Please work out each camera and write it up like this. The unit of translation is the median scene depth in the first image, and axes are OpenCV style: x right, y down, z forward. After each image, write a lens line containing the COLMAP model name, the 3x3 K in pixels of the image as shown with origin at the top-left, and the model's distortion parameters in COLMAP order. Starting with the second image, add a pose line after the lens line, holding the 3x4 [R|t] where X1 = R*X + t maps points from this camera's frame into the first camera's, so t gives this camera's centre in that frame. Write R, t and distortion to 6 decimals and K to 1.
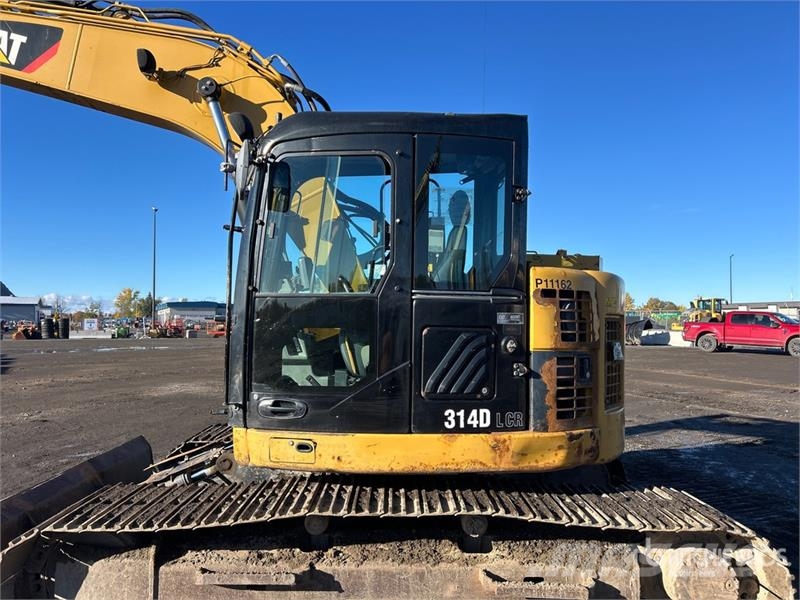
lens RADIAL K [[595.3, 0, 400.2], [0, 595.3, 301.8], [0, 0, 1]] dist [0.080765, -0.090440]
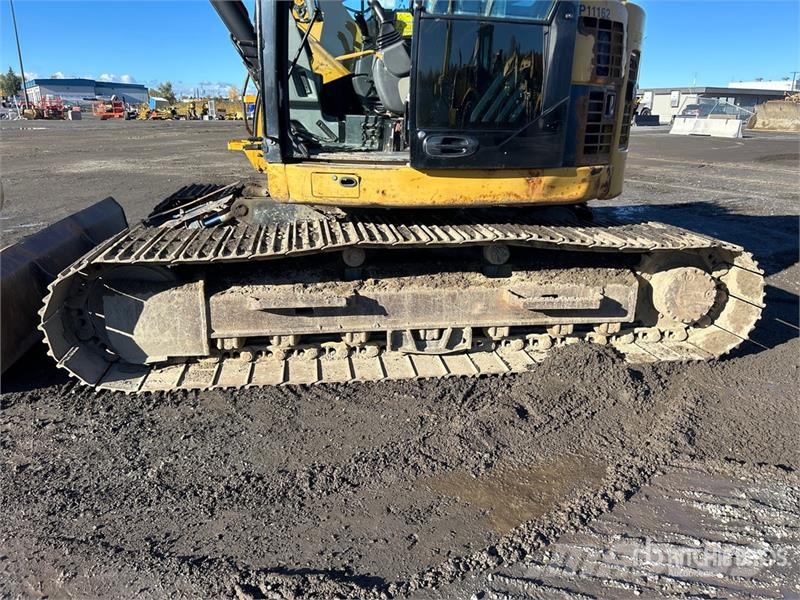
lens RADIAL K [[596.1, 0, 402.5], [0, 596.1, 291.7], [0, 0, 1]] dist [0.088710, -0.104506]
pose [[0.988215, -0.035285, 0.148948, -0.177041], [-0.014721, 0.946650, 0.321927, 0.072884], [-0.152361, -0.320326, 0.934975, -0.010010]]
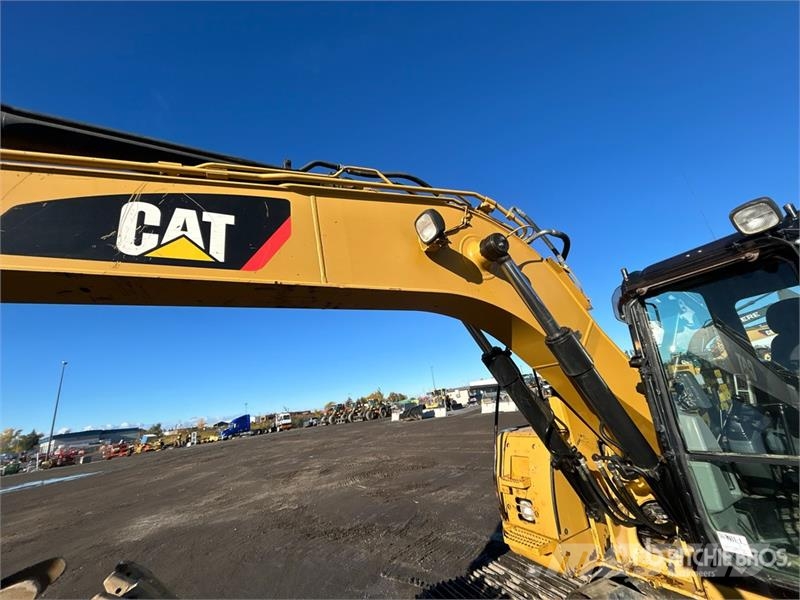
lens RADIAL K [[320.6, 0, 400.6], [0, 320.6, 299.5], [0, 0, 1]] dist [-0.001284, 0.000193]
pose [[0.902573, 0.018871, 0.430123, -0.781686], [0.112804, 0.953773, -0.278554, -0.095575], [-0.415497, 0.299935, 0.858721, 0.743544]]
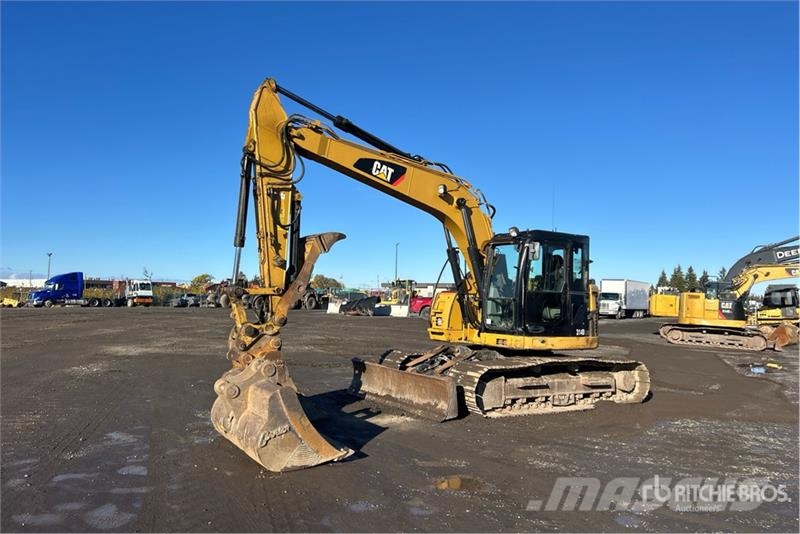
lens RADIAL K [[593.0, 0, 411.1], [0, 593.0, 258.2], [0, 0, 1]] dist [0.101803, -0.134517]
pose [[0.845214, 0.053745, 0.531719, -1.882643], [-0.038872, 0.998478, -0.039135, -0.031147], [-0.533013, 0.012409, 0.846016, -0.975264]]
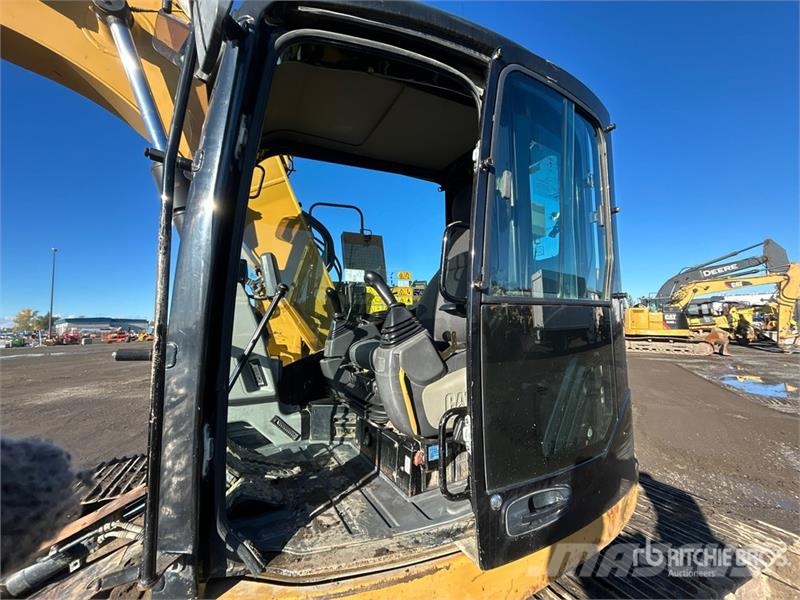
lens RADIAL K [[320.6, 0, 400.6], [0, 320.6, 299.5], [0, 0, 1]] dist [-0.001284, 0.000193]
pose [[0.905768, 0.006071, 0.423730, -0.183699], [0.013854, 0.998939, -0.043927, 0.001390], [-0.423547, 0.045658, 0.904723, 0.590177]]
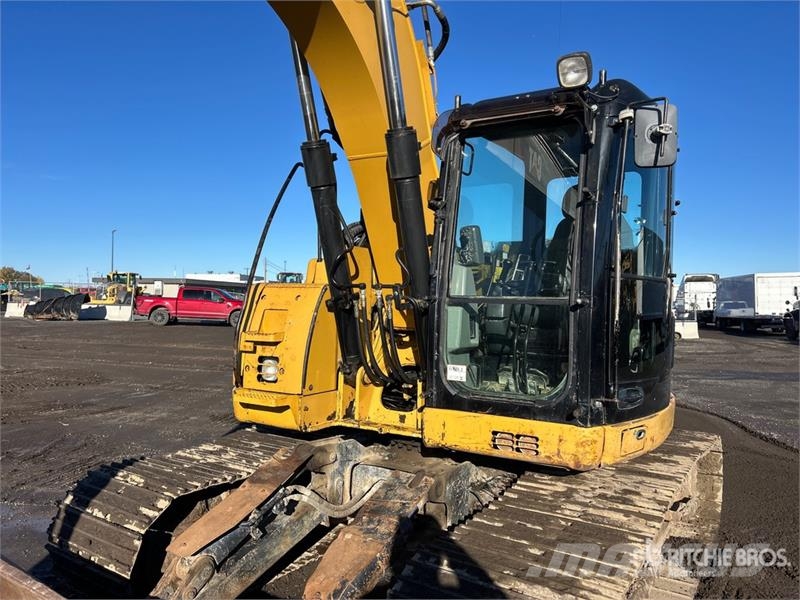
lens RADIAL K [[595.3, 0, 400.2], [0, 595.3, 301.8], [0, 0, 1]] dist [0.080765, -0.090440]
pose [[0.554187, 0.006599, 0.832366, -0.938767], [-0.043775, 0.998816, 0.021227, 0.018293], [-0.831240, -0.048201, 0.553820, 0.629716]]
